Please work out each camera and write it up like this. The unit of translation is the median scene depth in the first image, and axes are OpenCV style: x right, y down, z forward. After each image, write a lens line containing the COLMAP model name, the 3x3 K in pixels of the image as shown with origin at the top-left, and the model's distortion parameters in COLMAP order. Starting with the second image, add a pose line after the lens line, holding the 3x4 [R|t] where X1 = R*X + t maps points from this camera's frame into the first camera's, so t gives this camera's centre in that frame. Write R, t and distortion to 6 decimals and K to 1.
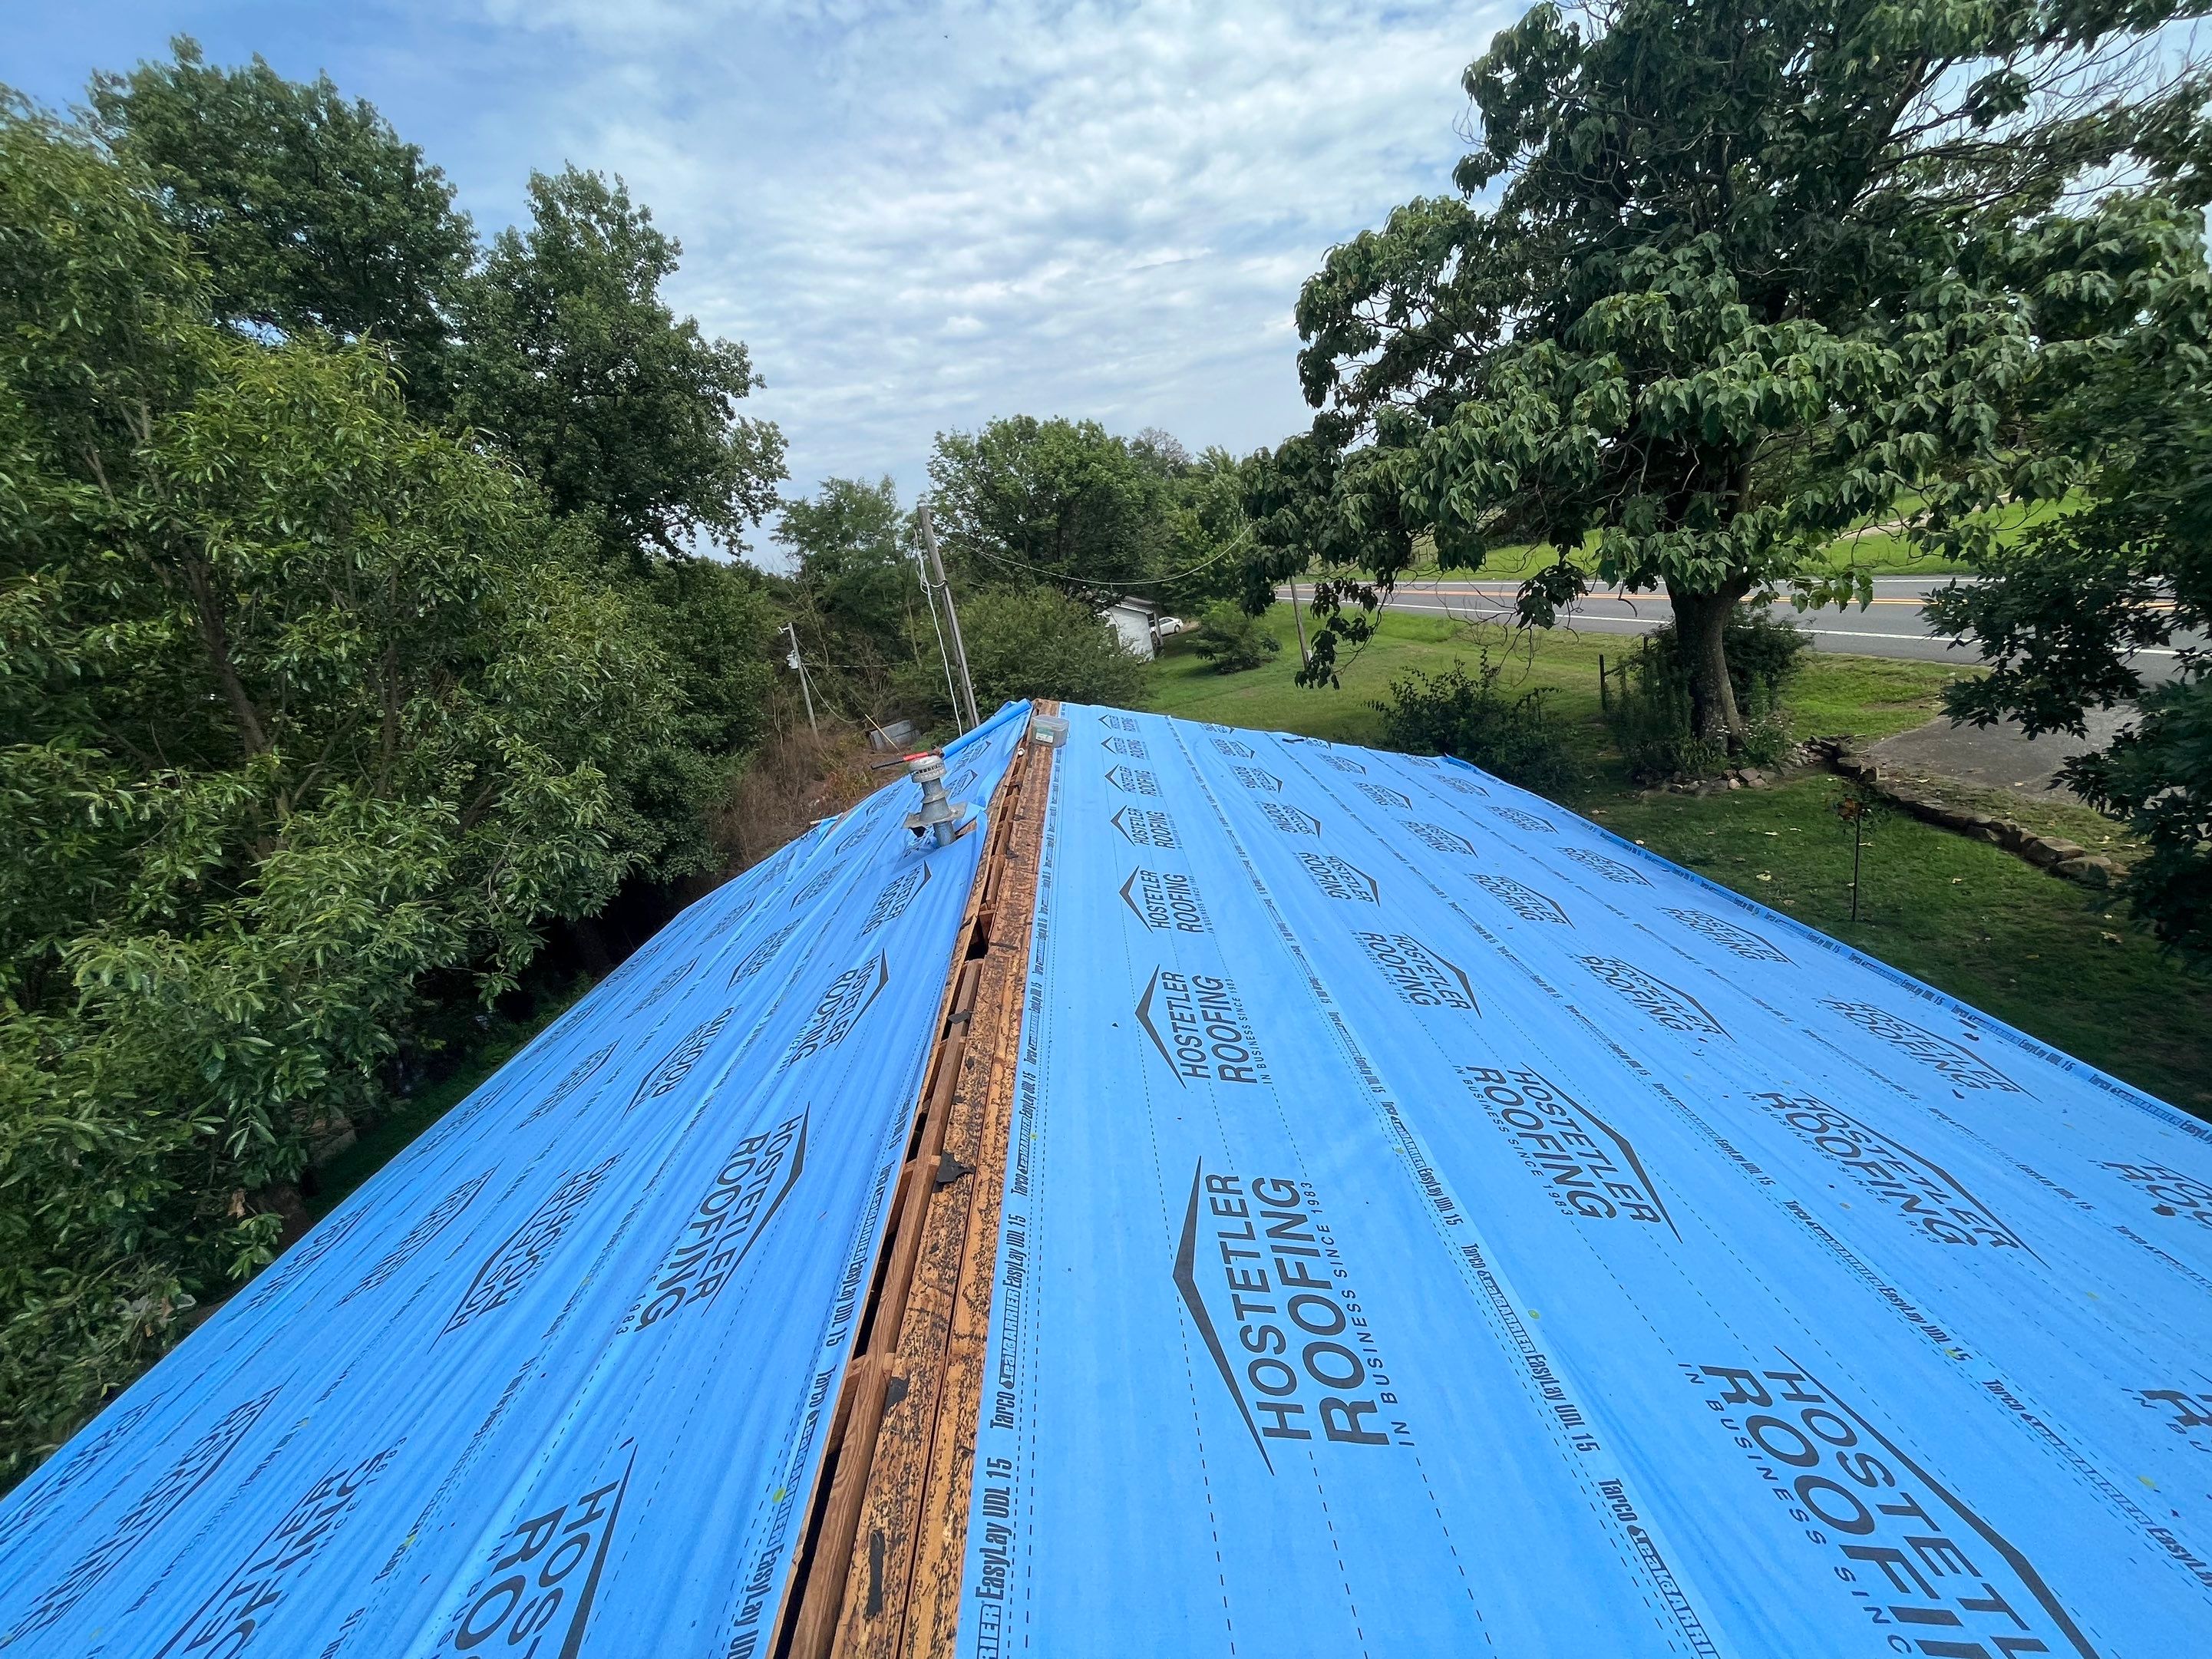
lens RADIAL K [[877.8, 0, 1104.0], [0, 877.8, 828.5], [0, 0, 1]] dist [-0.000105, -0.000615]
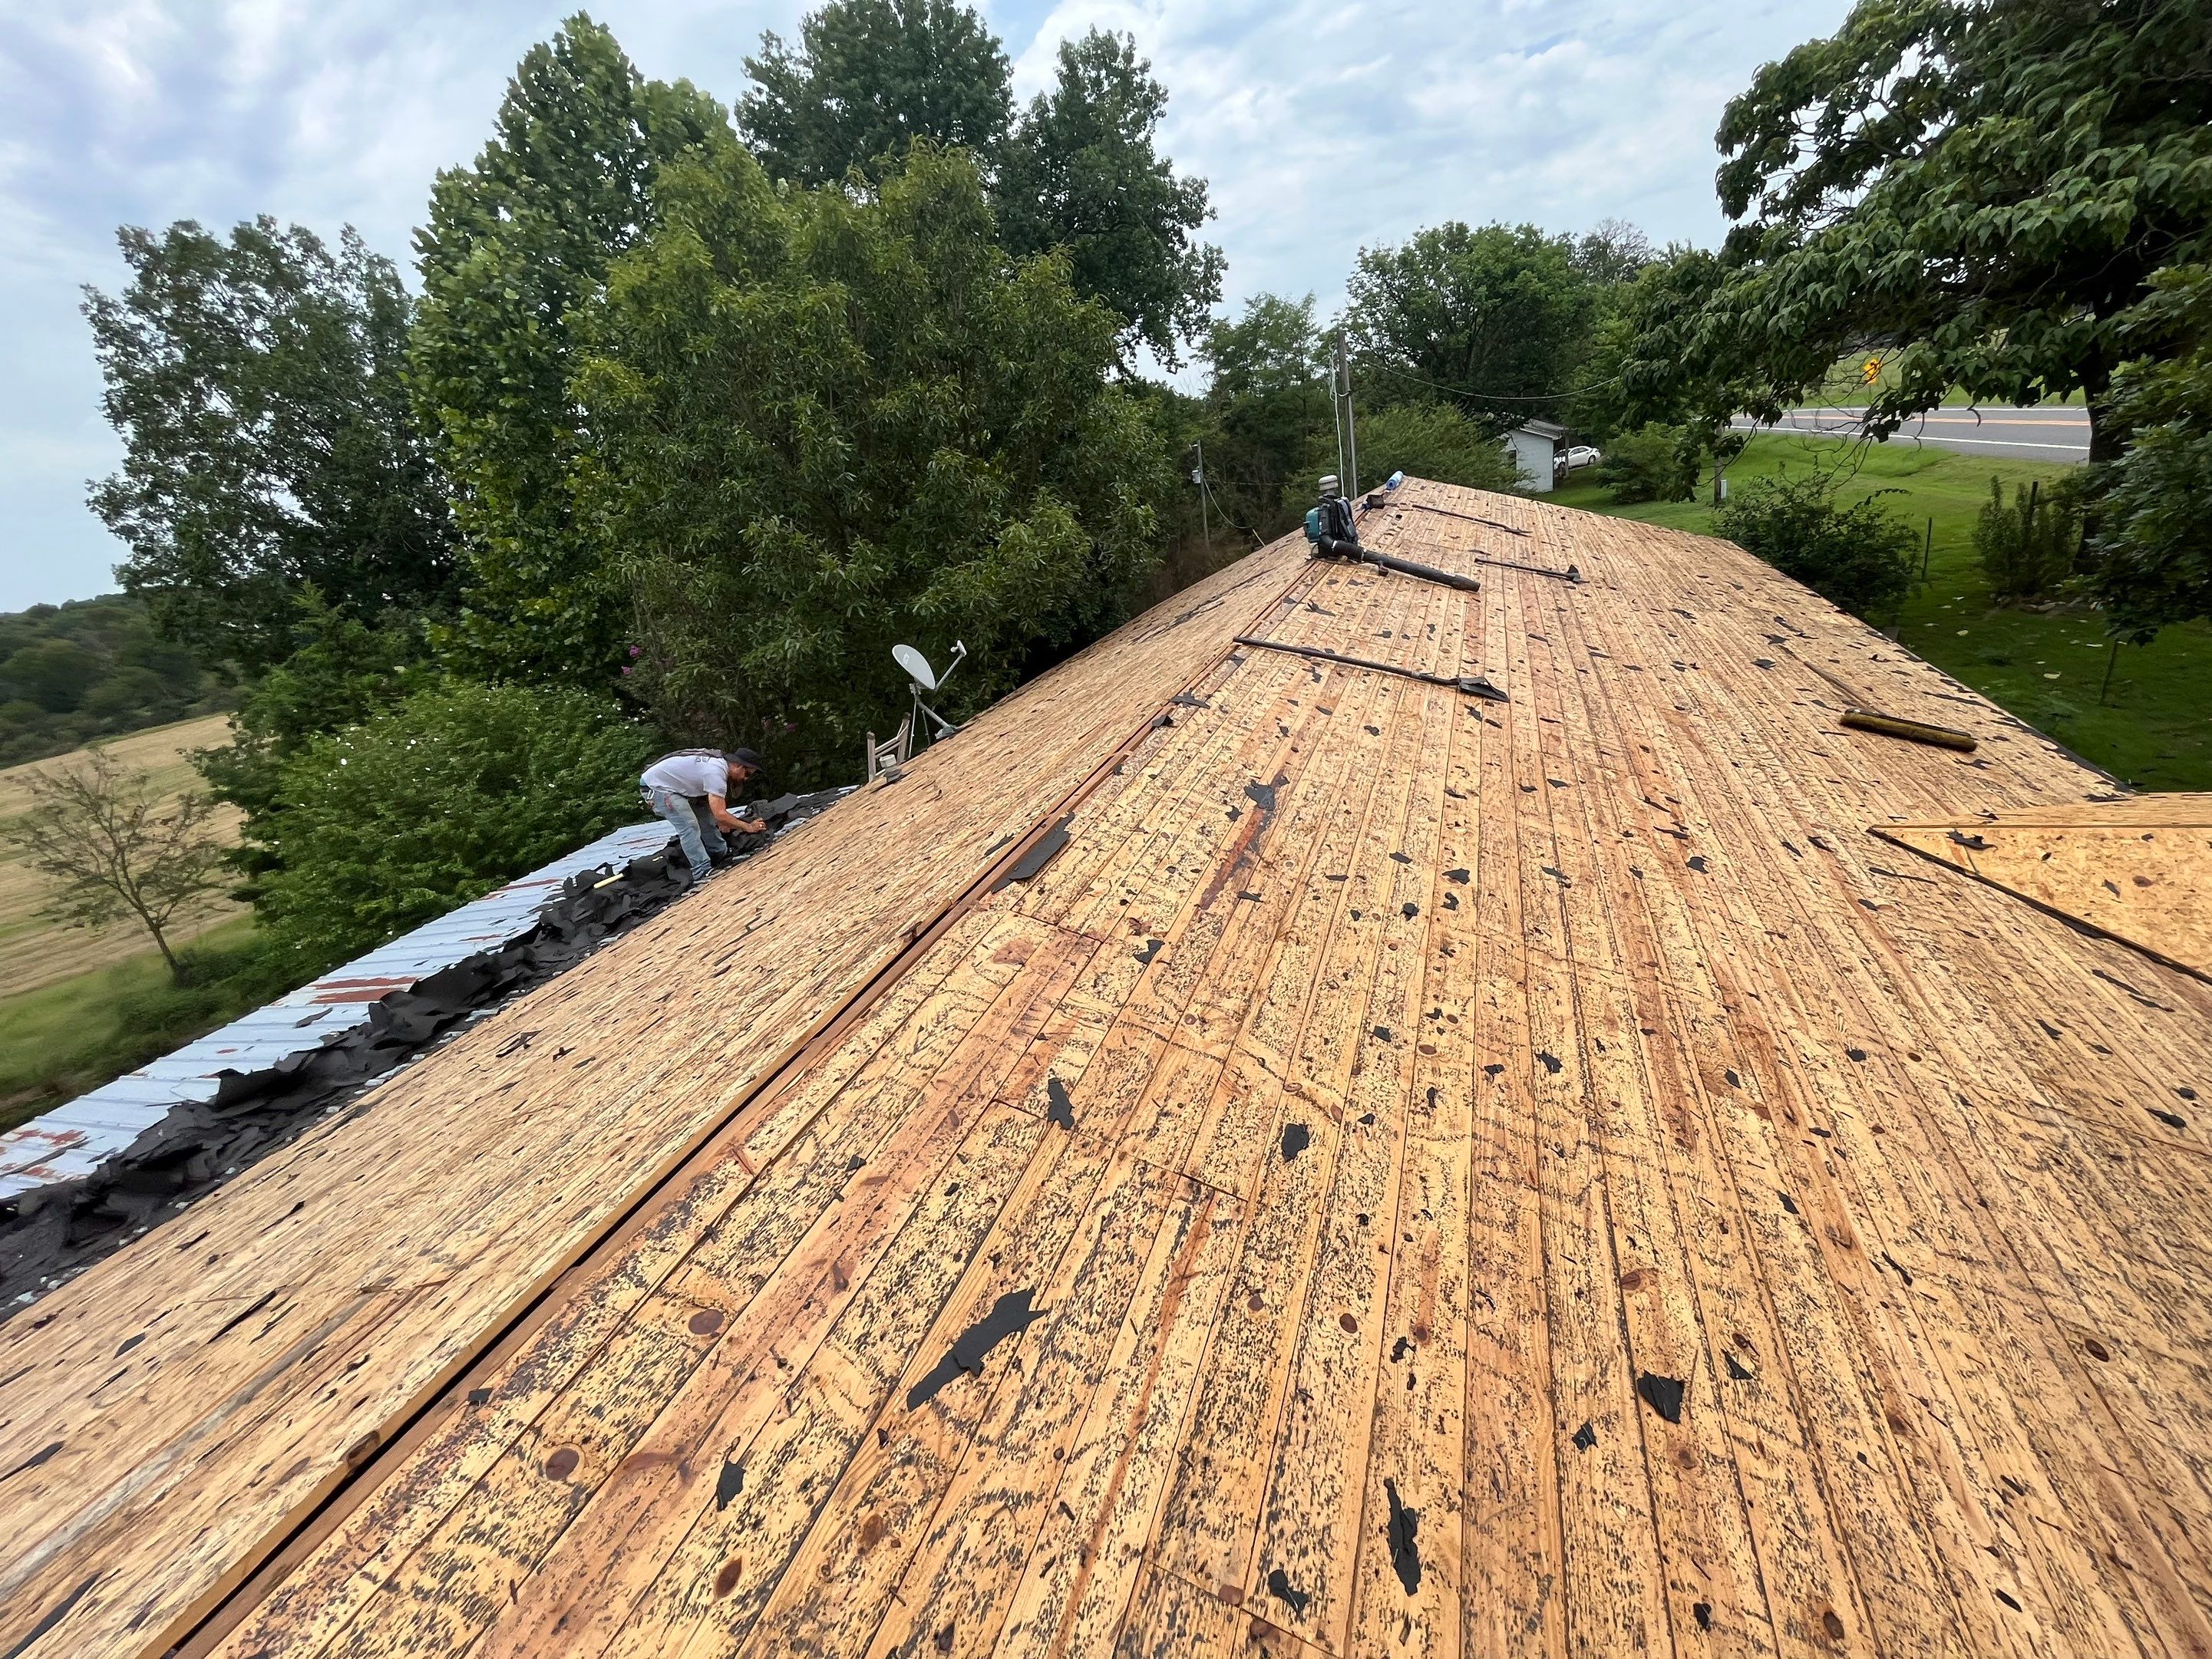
lens RADIAL K [[872.6, 0, 1102.9], [0, 872.6, 822.2], [0, 0, 1]] dist [-0.002114, 0.001085]
pose [[0.914016, 0.181928, -0.362598, 0.035155], [-0.117710, 0.974287, 0.192117, 0.067253], [0.388226, -0.132917, 0.911929, -0.203377]]
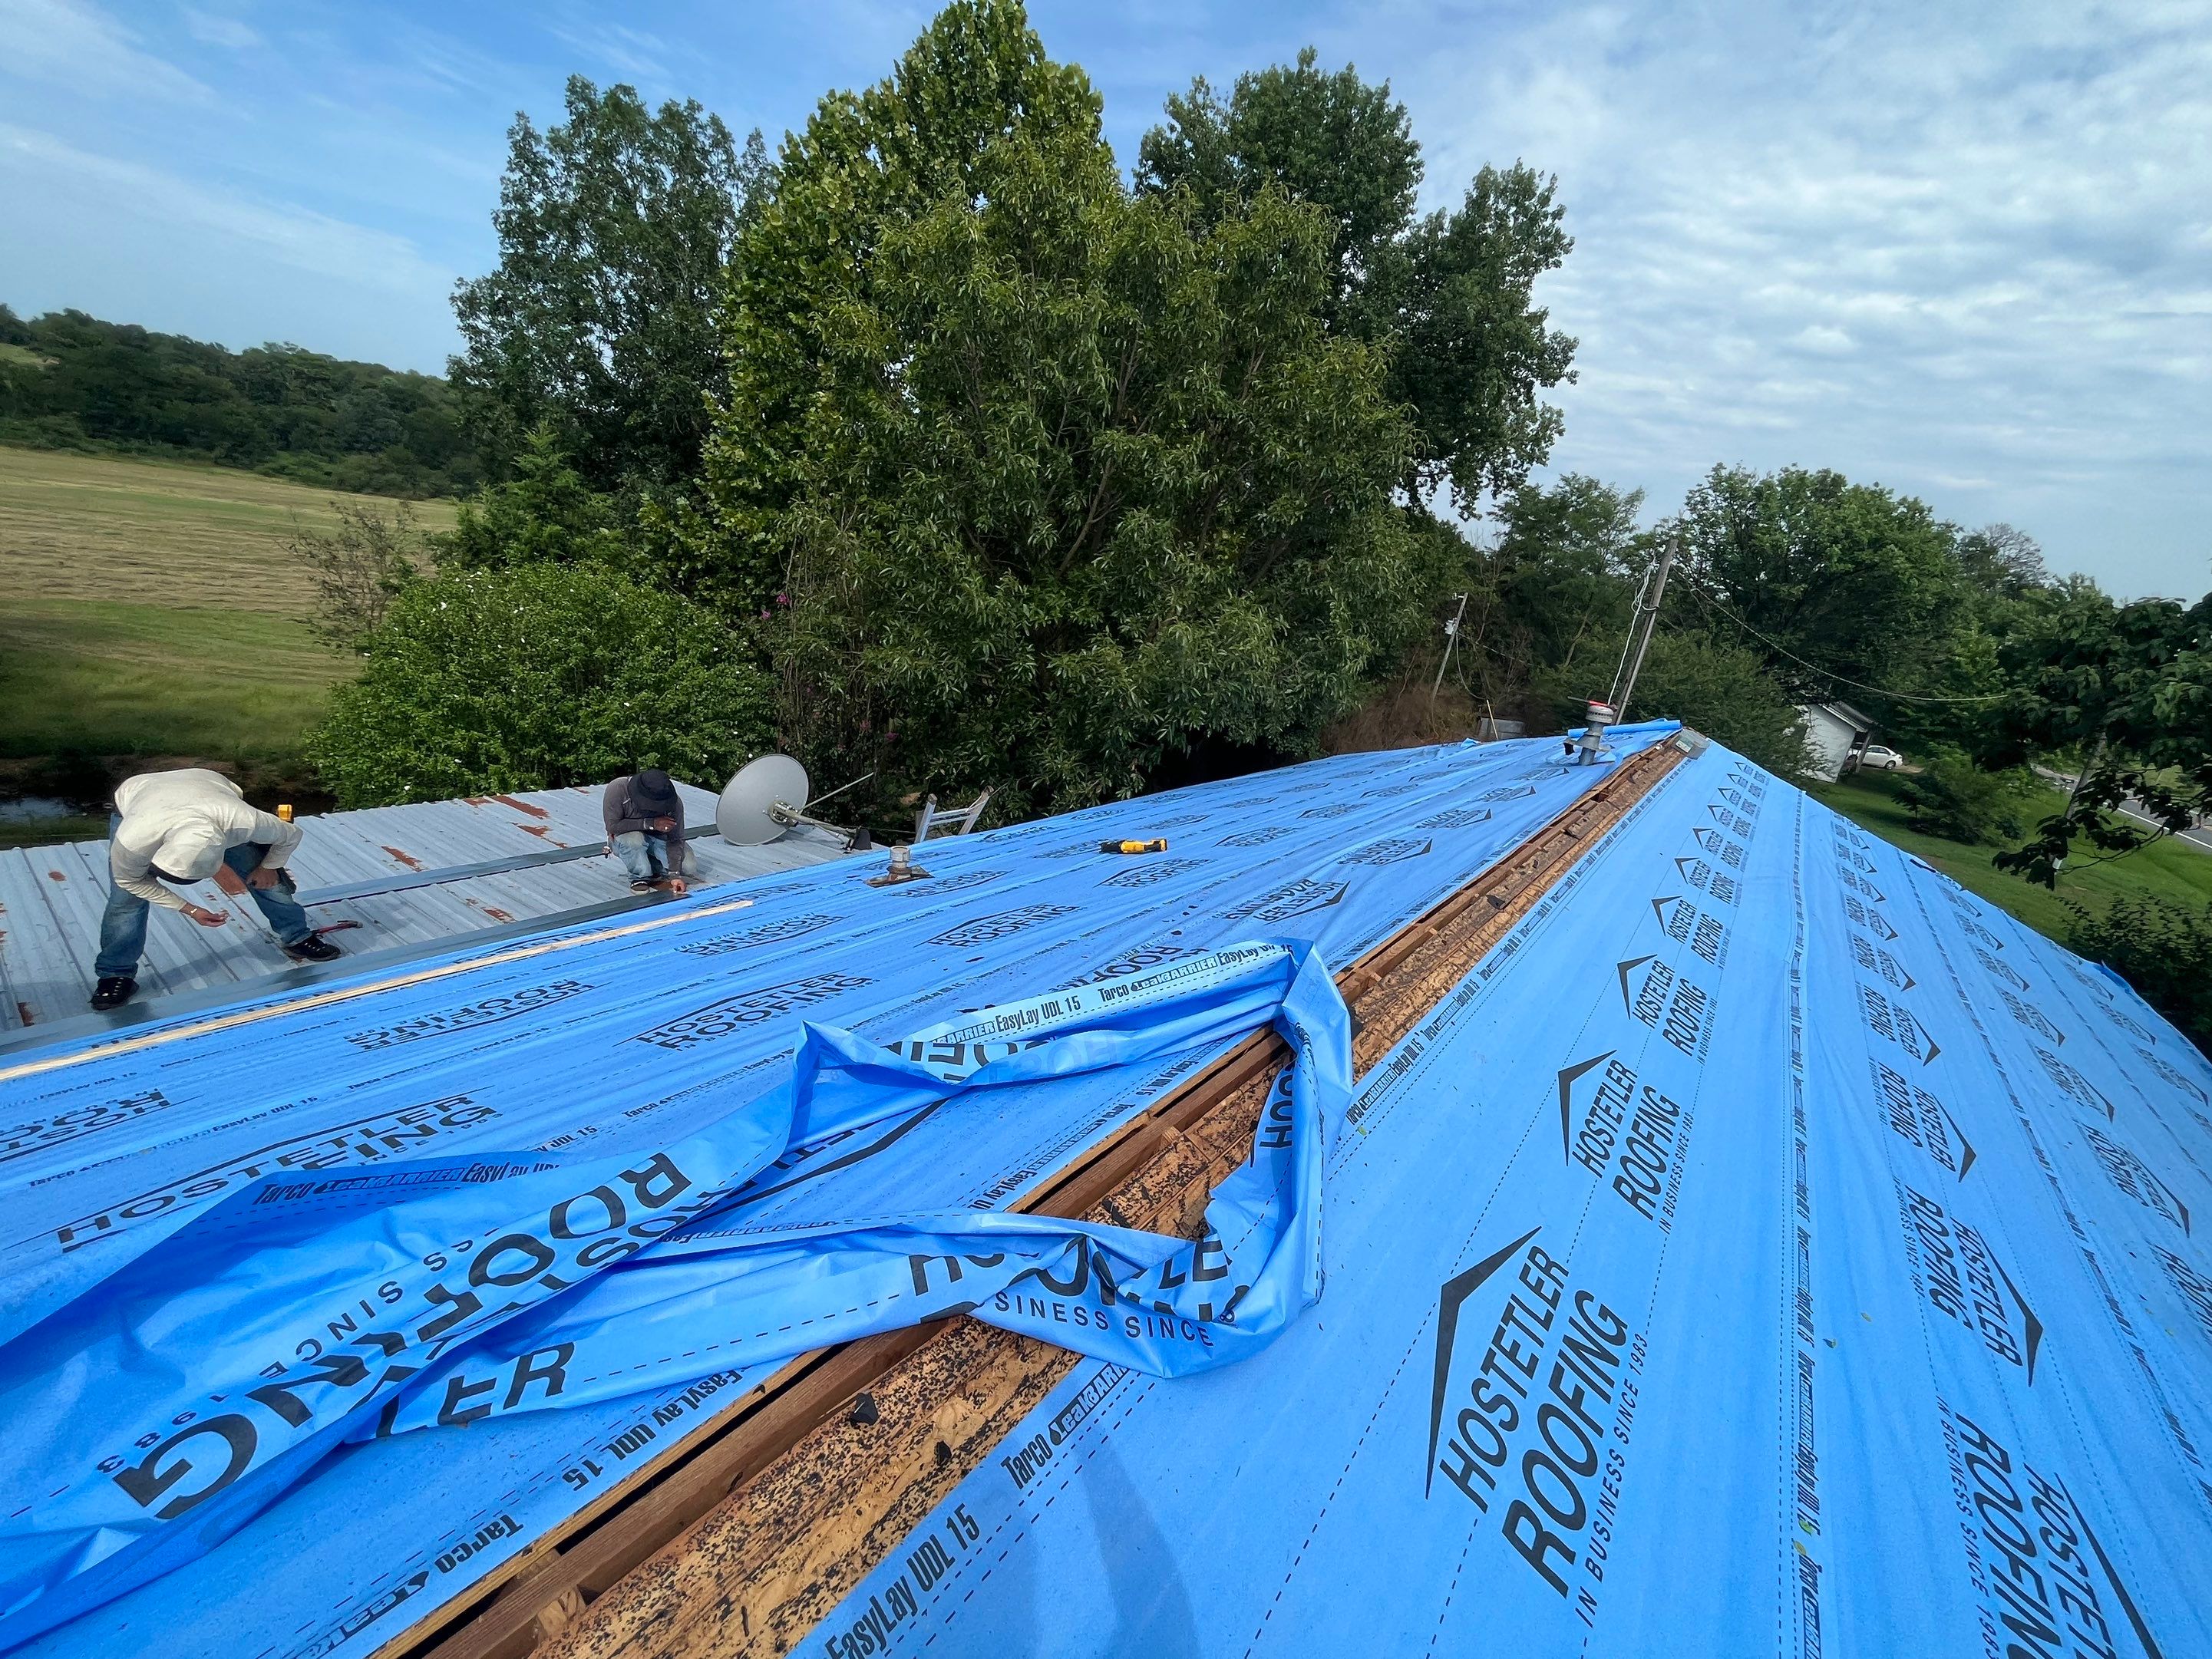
lens RADIAL K [[875.5, 0, 1115.0], [0, 875.5, 826.4], [0, 0, 1]] dist [0.000765, -0.000457]
pose [[0.716150, 0.484845, -0.502051, 0.009687], [-0.467244, 0.867400, 0.171173, 0.043827], [0.518471, 0.111995, 0.847729, -0.131123]]
